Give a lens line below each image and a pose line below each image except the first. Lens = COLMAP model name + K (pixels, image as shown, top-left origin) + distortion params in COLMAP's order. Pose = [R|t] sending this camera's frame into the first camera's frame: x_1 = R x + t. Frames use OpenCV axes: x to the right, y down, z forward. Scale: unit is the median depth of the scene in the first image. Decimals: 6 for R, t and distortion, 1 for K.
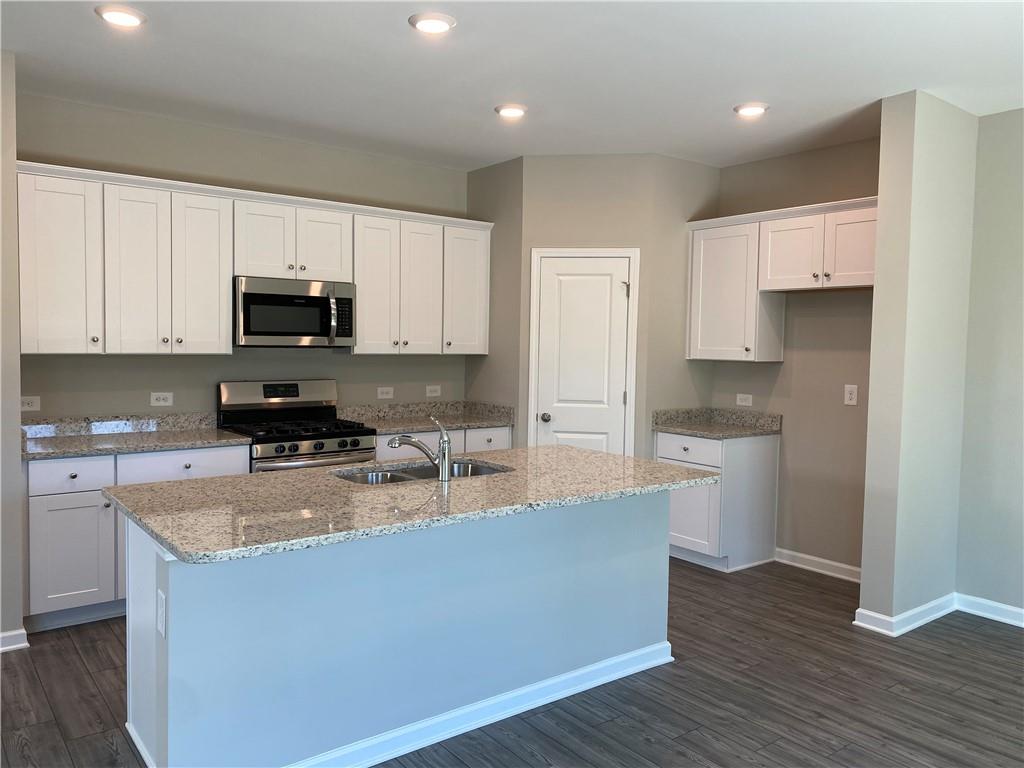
lens RADIAL K [[773.4, 0, 512.0], [0, 773.4, 384.0], [0, 0, 1]] dist [0.100568, -0.166816]
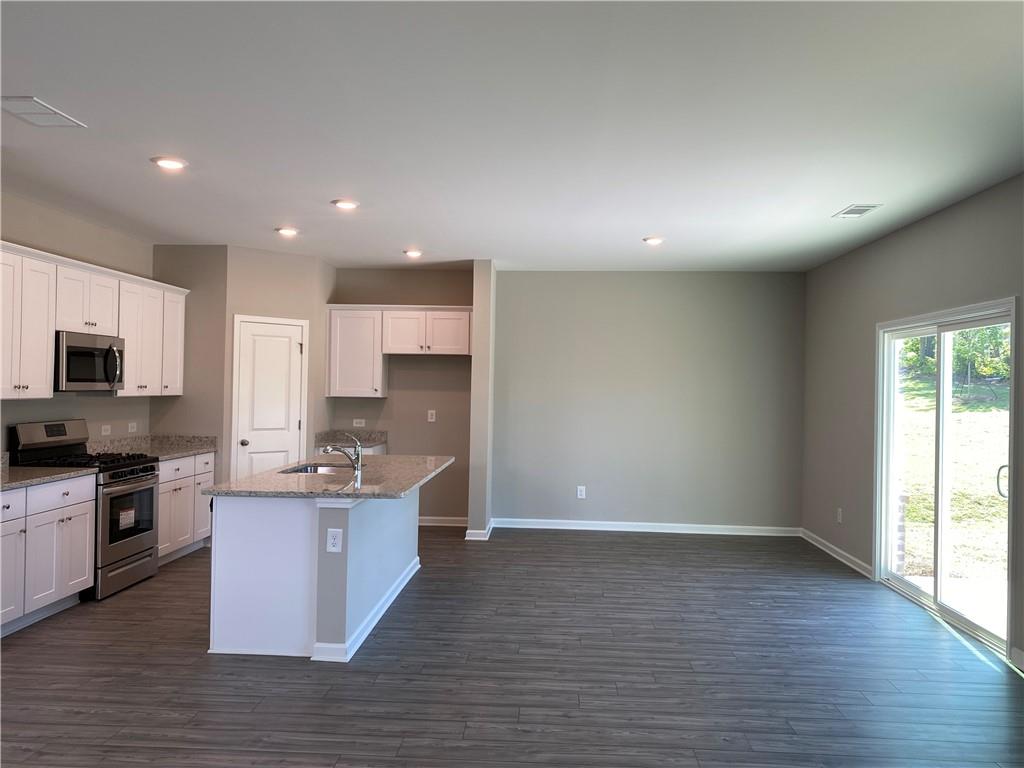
lens RADIAL K [[773.4, 0, 512.0], [0, 773.4, 384.0], [0, 0, 1]] dist [0.100568, -0.166816]
pose [[0.653626, -0.002708, 0.756813, -0.712188], [0.037605, 0.998875, -0.028903, -0.000615], [-0.755883, 0.047352, 0.652992, -0.232869]]
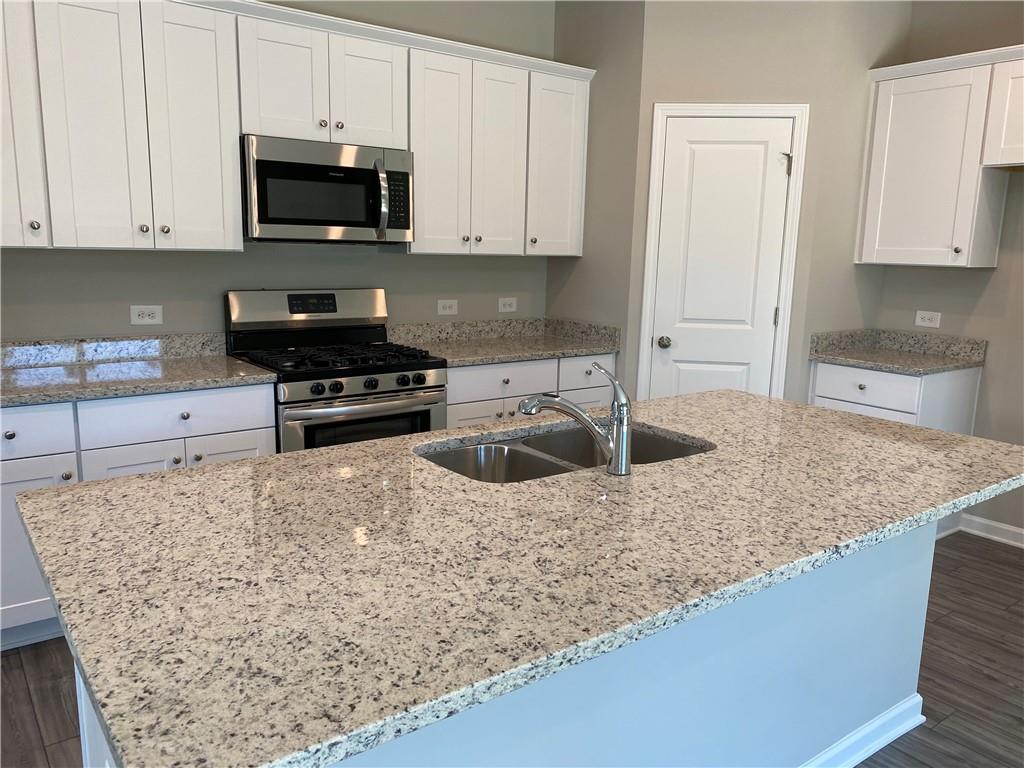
lens RADIAL K [[774.1, 0, 521.7], [0, 774.1, 389.9], [0, 0, 1]] dist [0.082486, -0.113599]
pose [[0.999965, 0.008133, -0.002059, -0.098251], [-0.007803, 0.991740, 0.128030, -0.006133], [0.003083, -0.128009, 0.991768, 0.268675]]
